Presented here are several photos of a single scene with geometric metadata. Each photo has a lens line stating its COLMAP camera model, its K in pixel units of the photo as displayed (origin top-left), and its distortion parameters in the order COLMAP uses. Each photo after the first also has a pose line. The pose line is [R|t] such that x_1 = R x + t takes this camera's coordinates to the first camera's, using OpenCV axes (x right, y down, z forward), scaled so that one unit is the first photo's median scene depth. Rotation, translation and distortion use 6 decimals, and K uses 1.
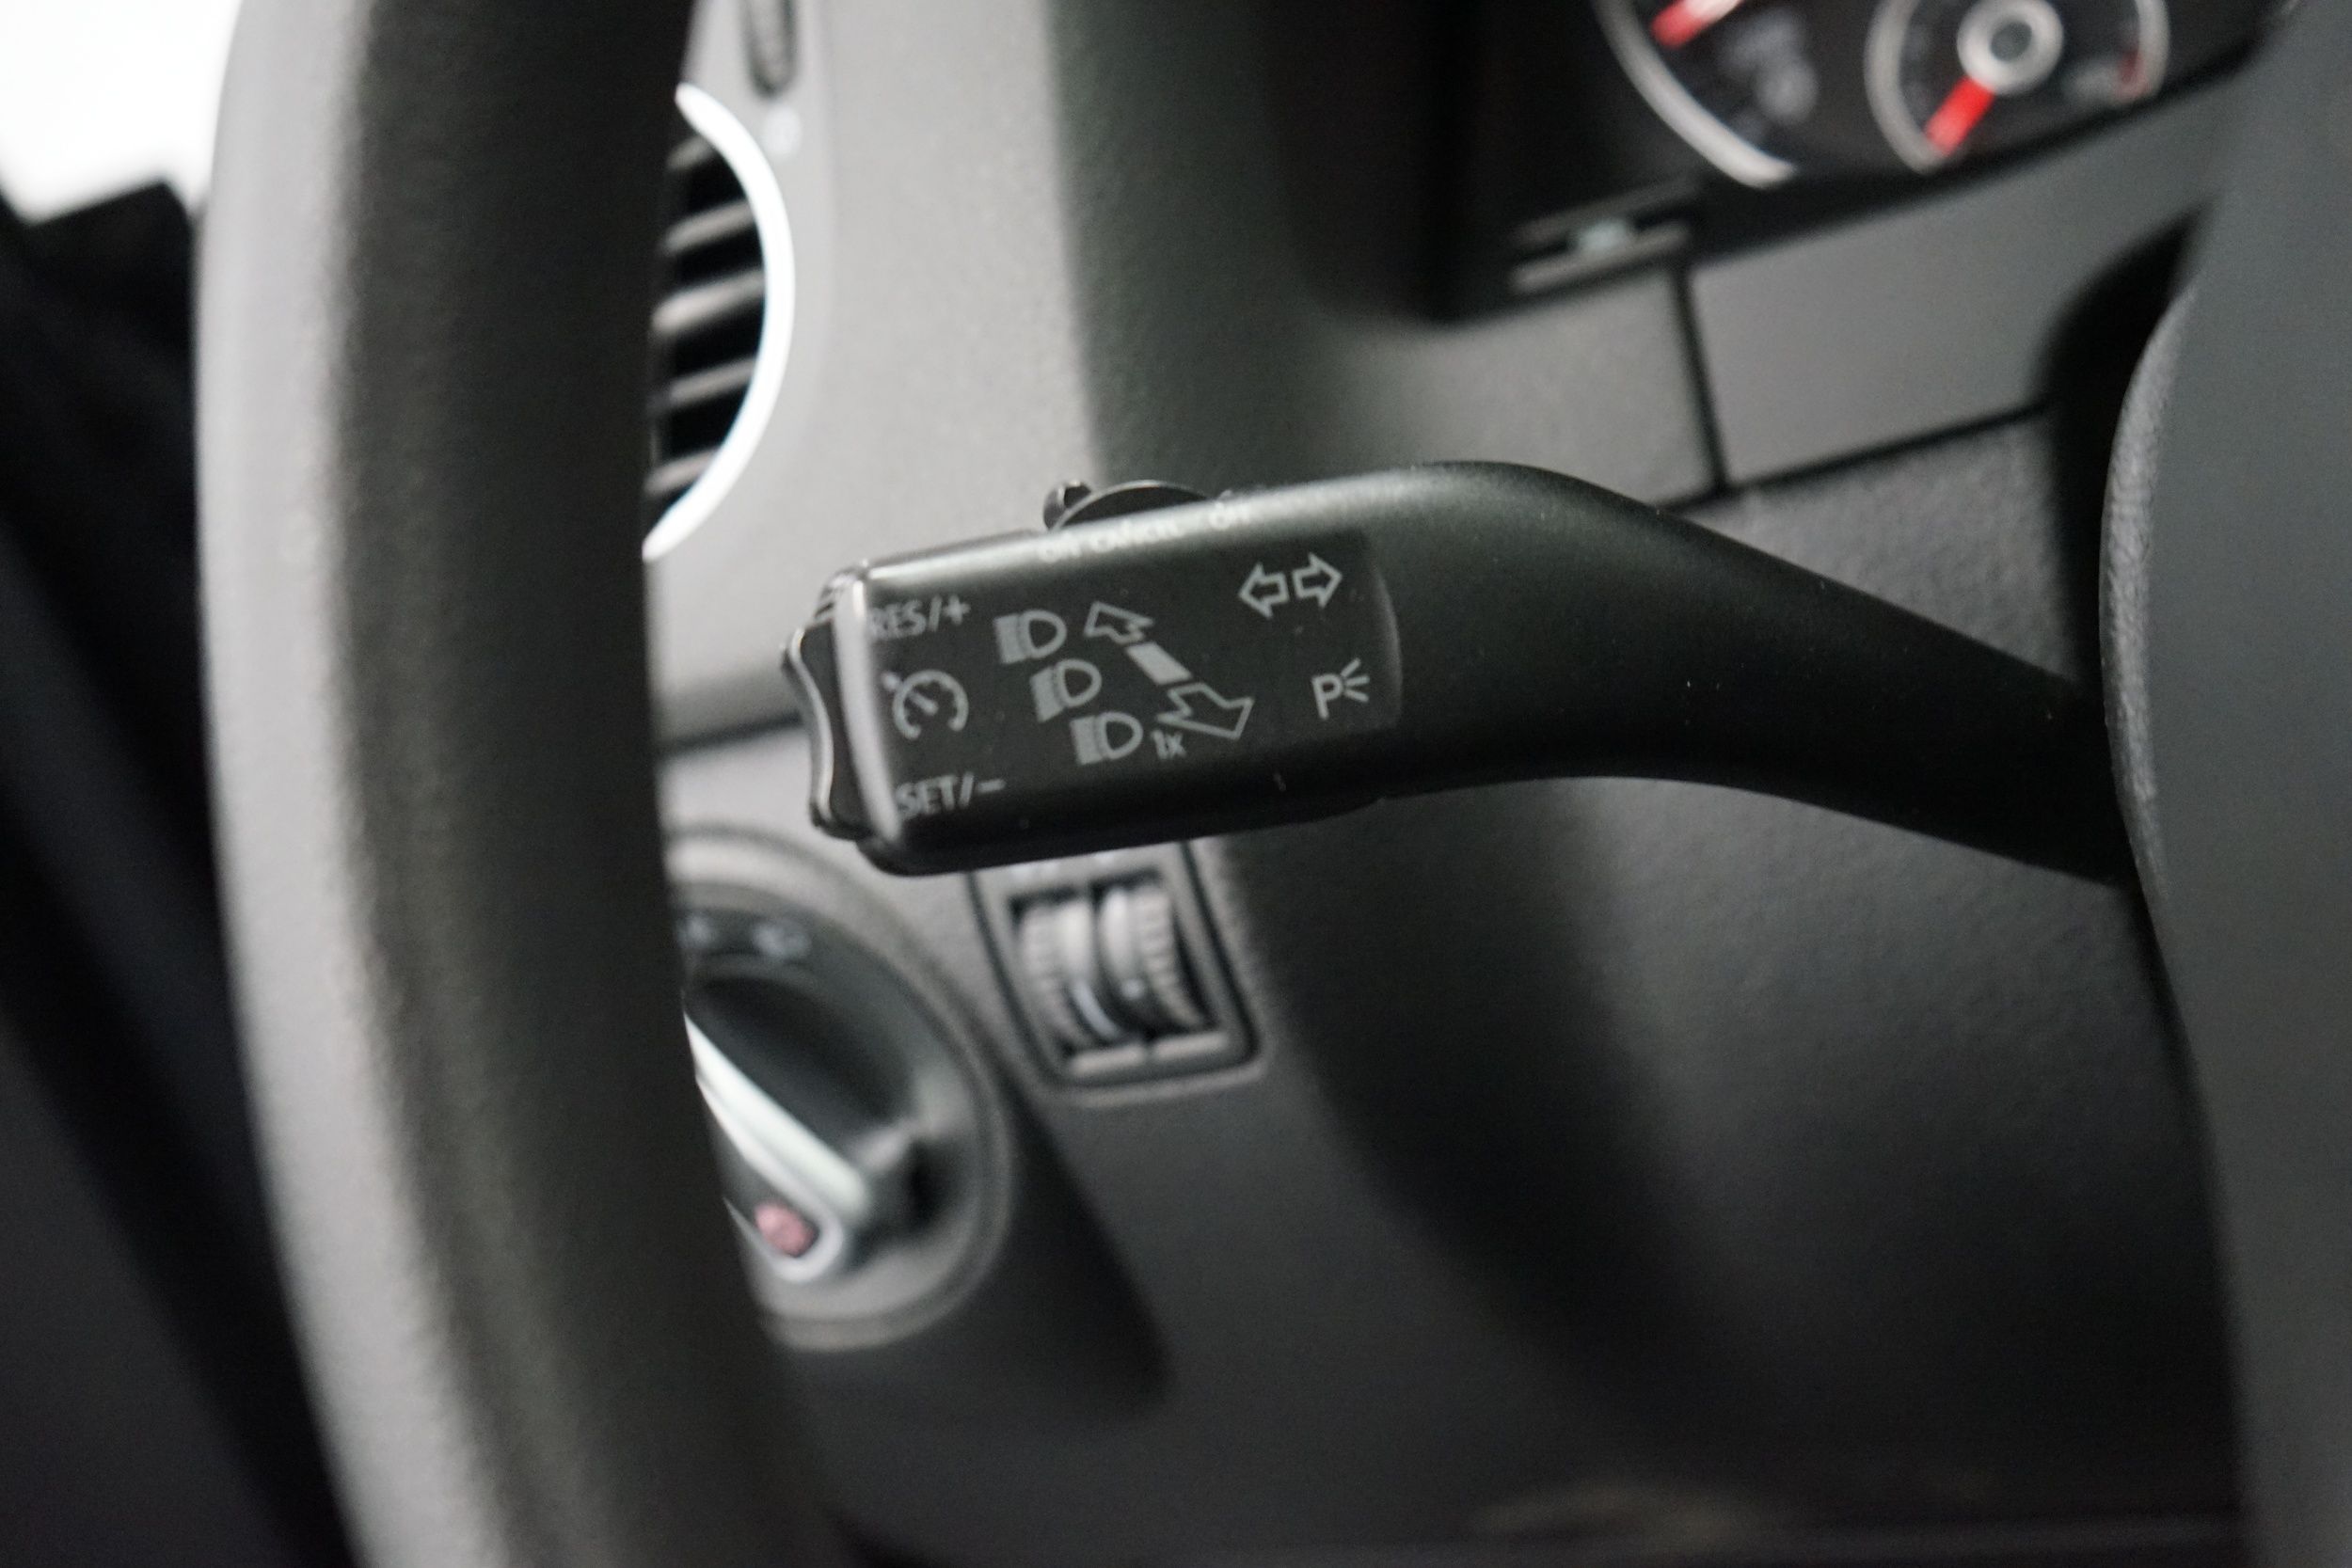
lens RADIAL K [[3039.5, 0, 1176.0], [0, 3039.5, 784.0], [0, 0, 1]] dist [0.004749, 0.000305]
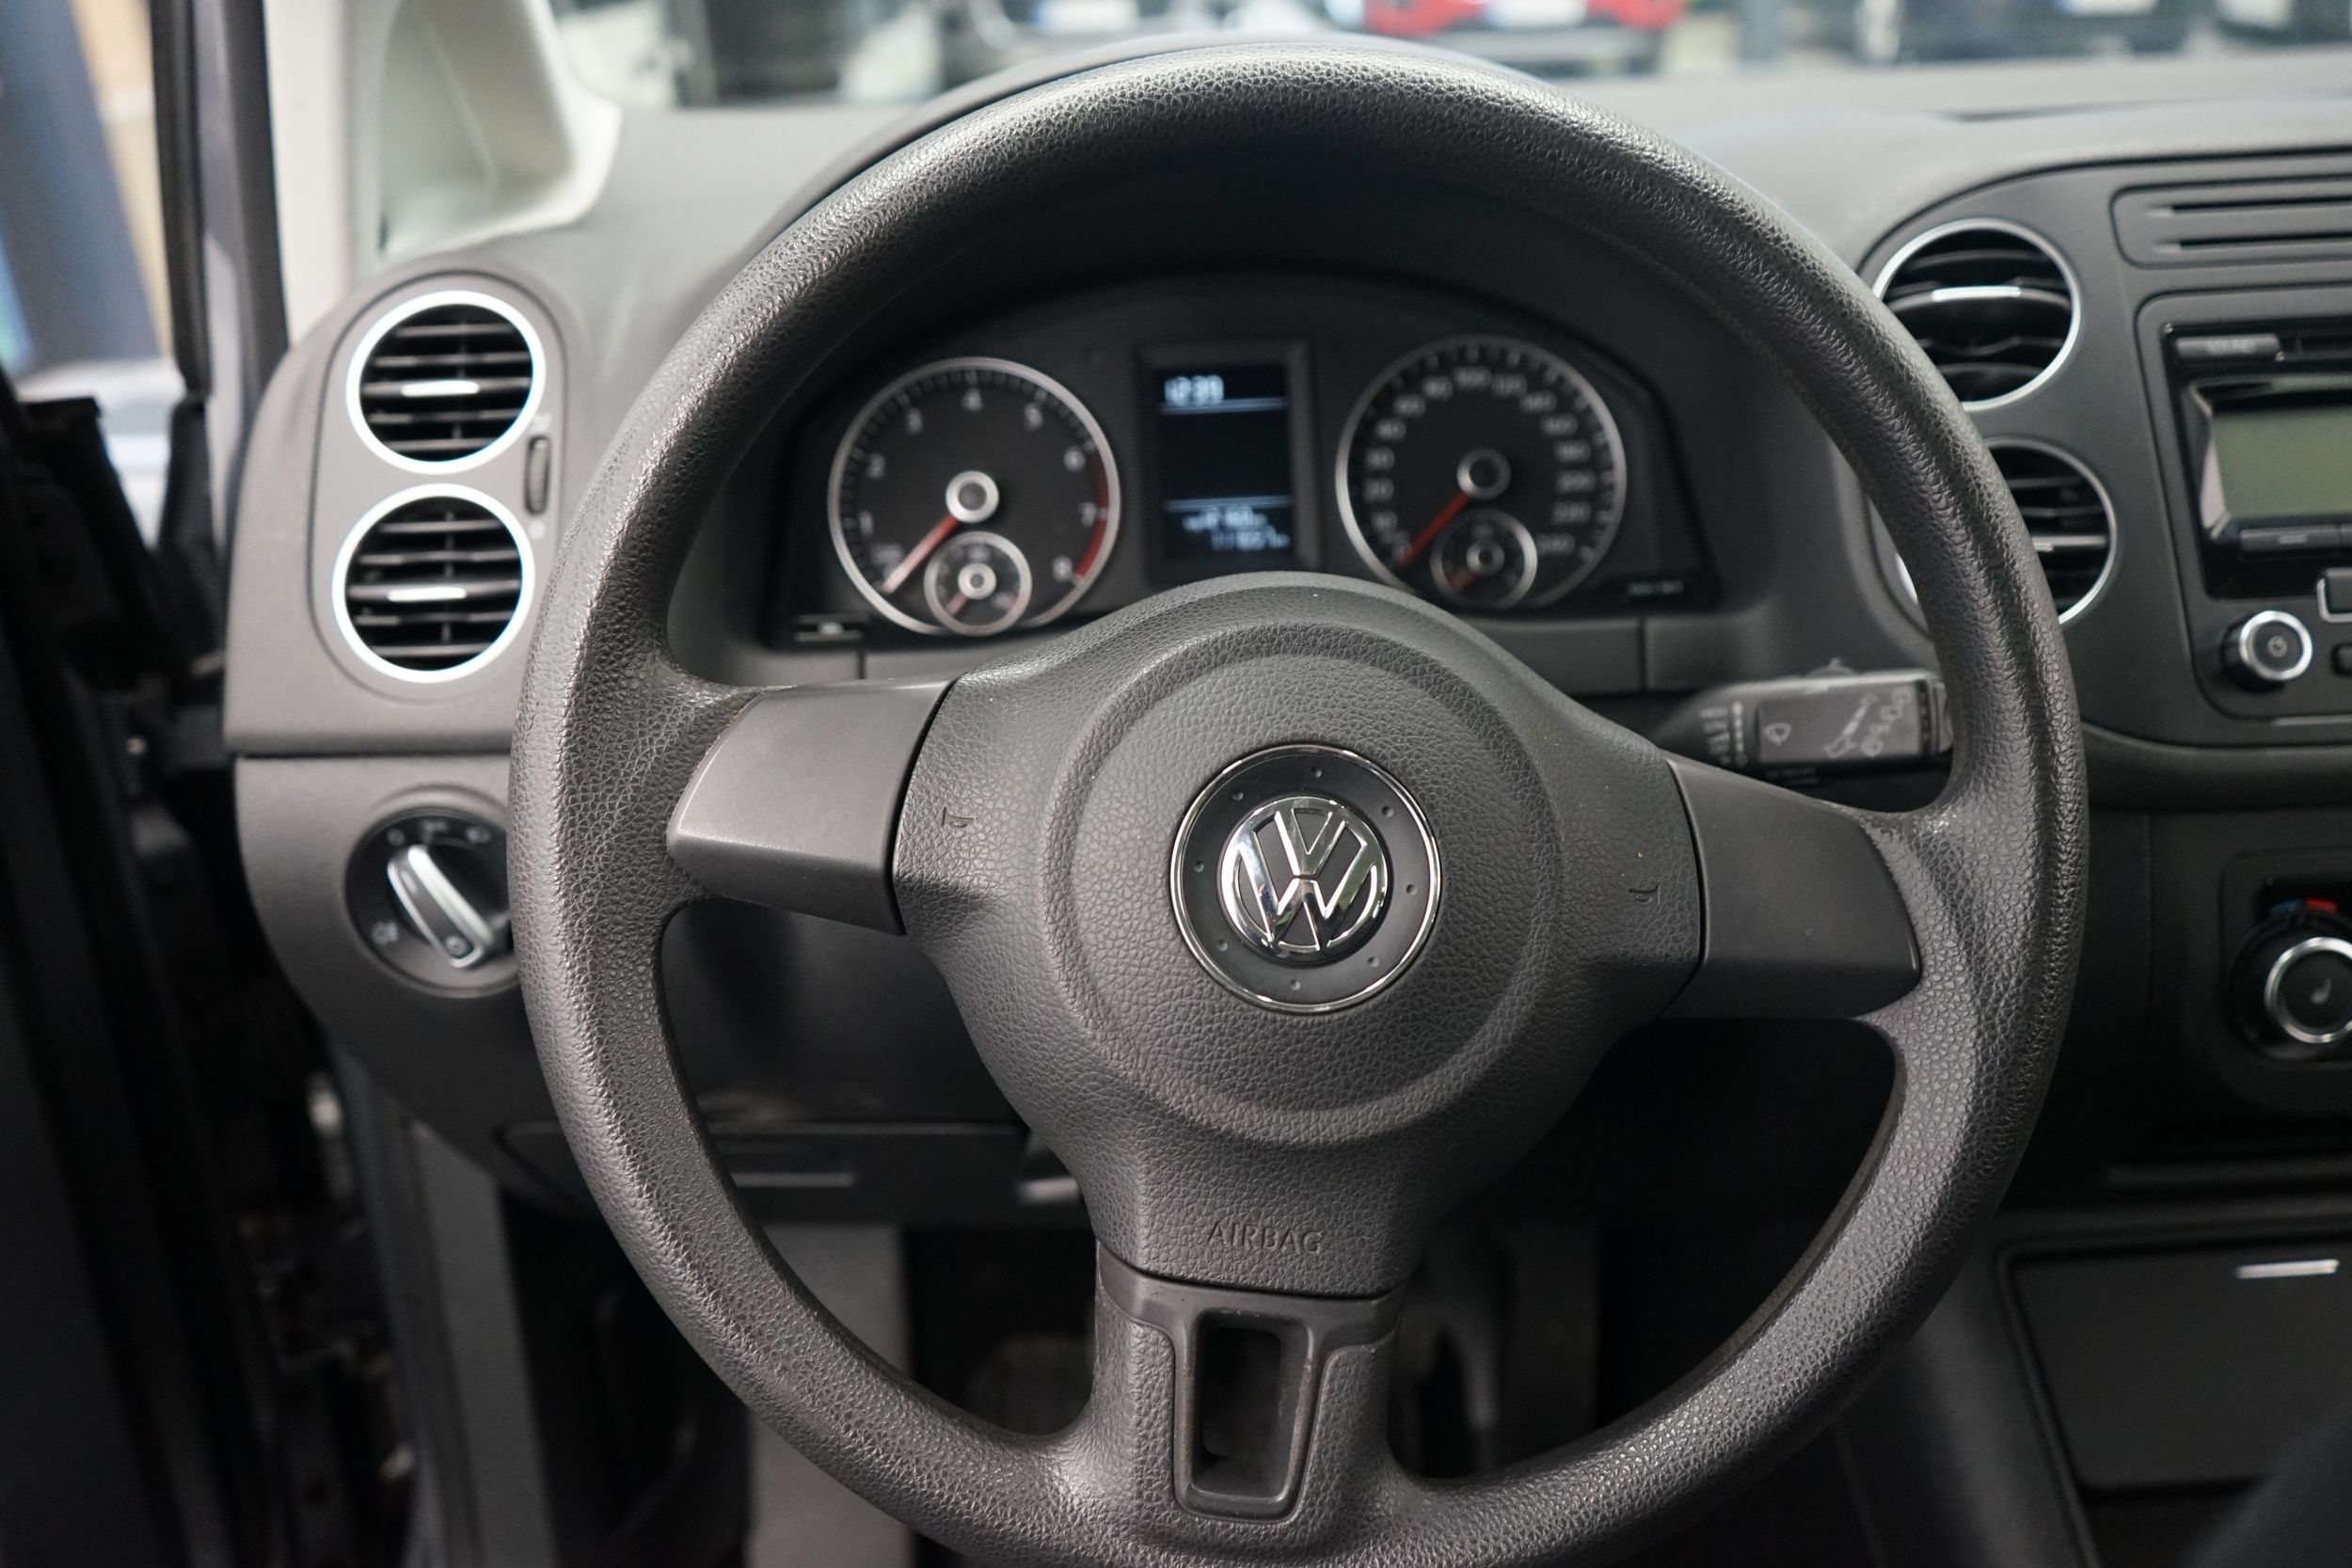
lens RADIAL K [[1868.1, 0, 1176.0], [0, 1868.1, 784.0], [0, 0, 1]] dist [0.003294, 0.004062]
pose [[0.891405, 0.164914, 0.422139, -0.276577], [-0.156313, 0.986165, -0.055182, 0.003899], [-0.425399, -0.016797, 0.904850, -0.679816]]
